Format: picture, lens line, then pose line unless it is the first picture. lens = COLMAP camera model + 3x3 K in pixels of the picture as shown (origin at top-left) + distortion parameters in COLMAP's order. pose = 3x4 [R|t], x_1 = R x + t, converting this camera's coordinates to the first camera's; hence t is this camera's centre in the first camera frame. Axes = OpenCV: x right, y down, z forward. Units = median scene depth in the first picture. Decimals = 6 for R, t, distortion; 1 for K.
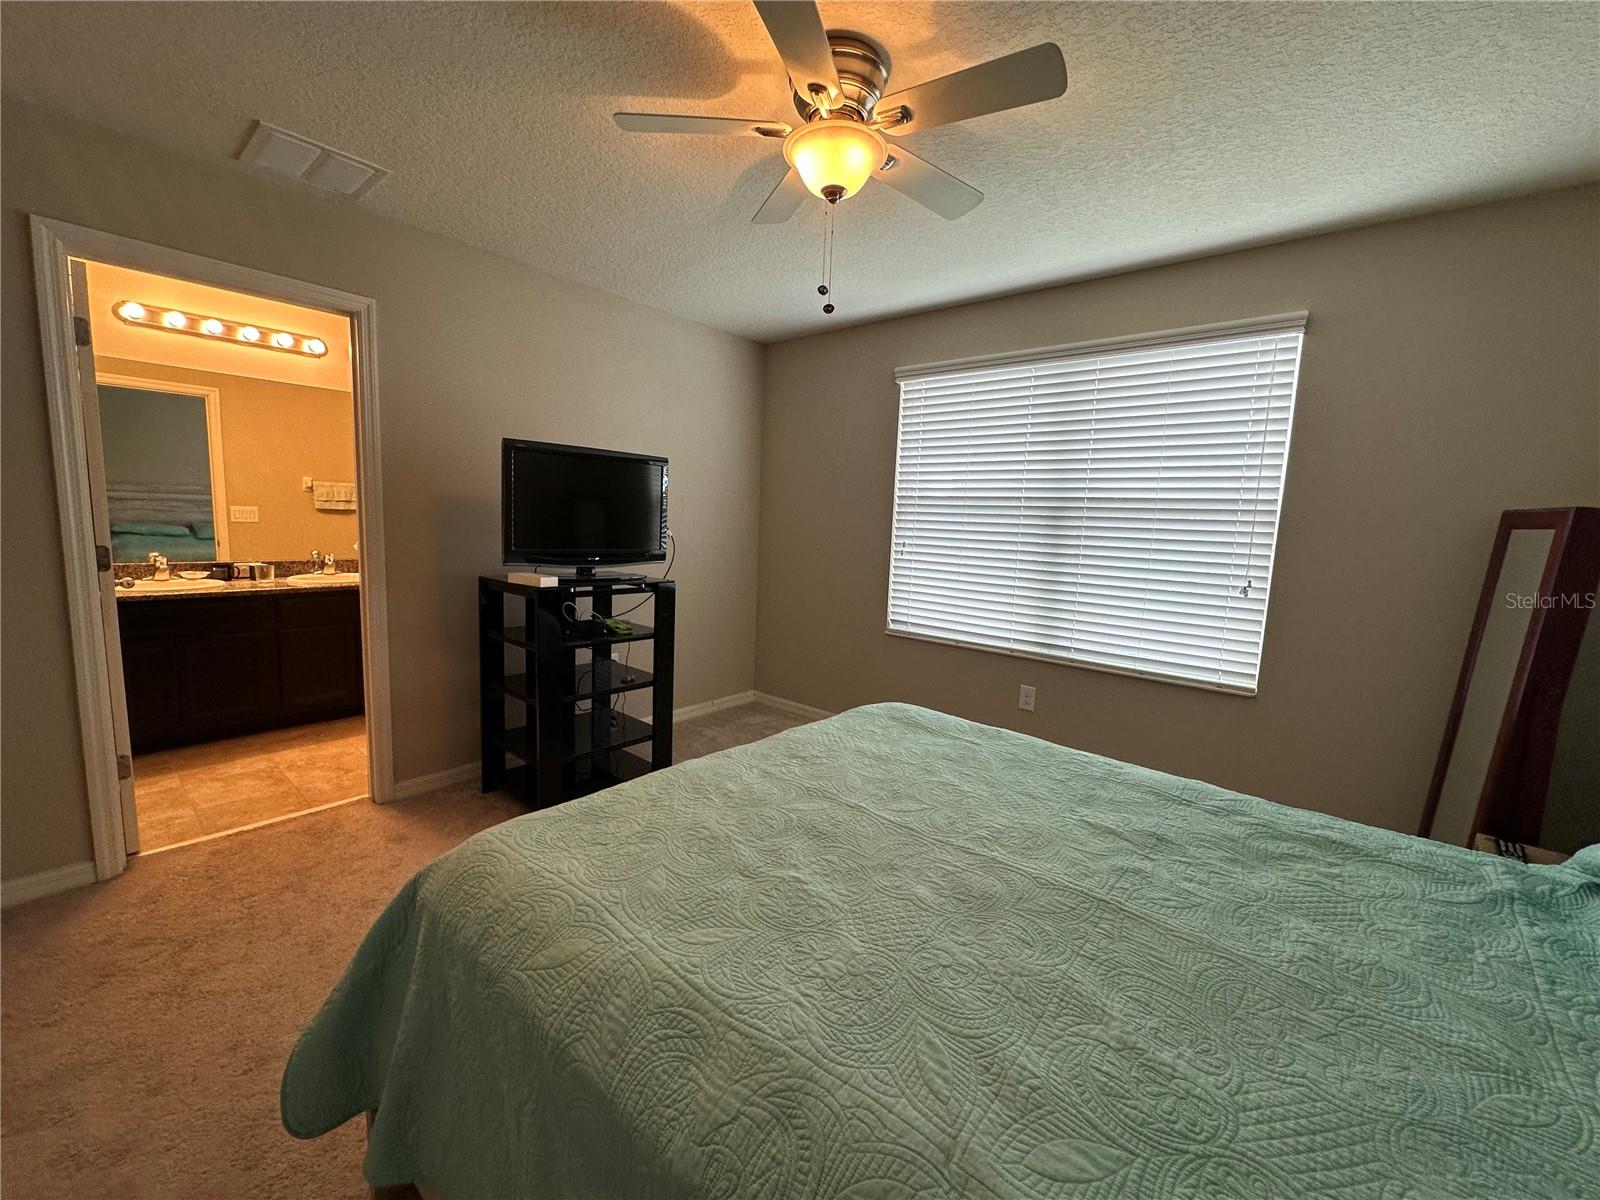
lens RADIAL K [[634.6, 0, 802.5], [0, 634.6, 604.0], [0, 0, 1]] dist [-0.000799, -0.000188]
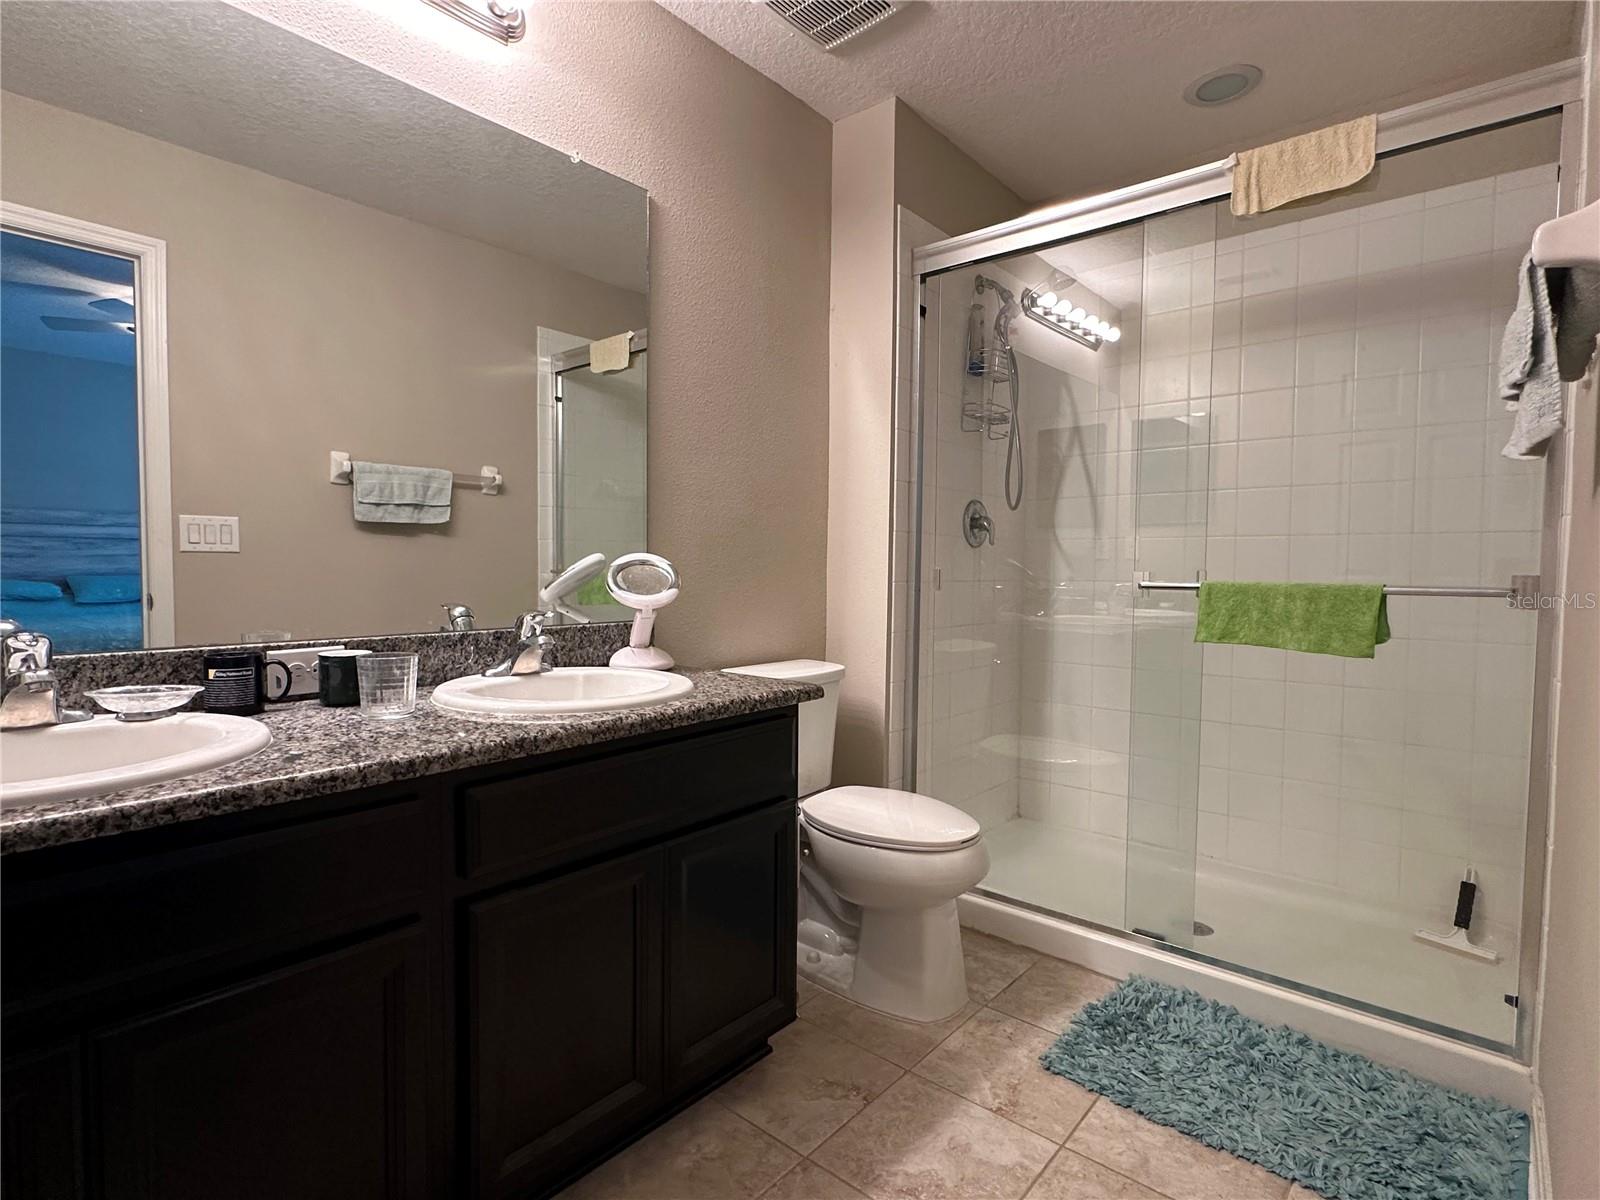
lens RADIAL K [[801.6, 0, 797.9], [0, 801.6, 599.4], [0, 0, 1]] dist [-0.003520, -0.000246]
pose [[0.999373, -0.034863, -0.006136, -0.646022], [0.034148, 0.995138, -0.092378, -0.044612], [0.009326, 0.092110, 0.995705, 0.629497]]
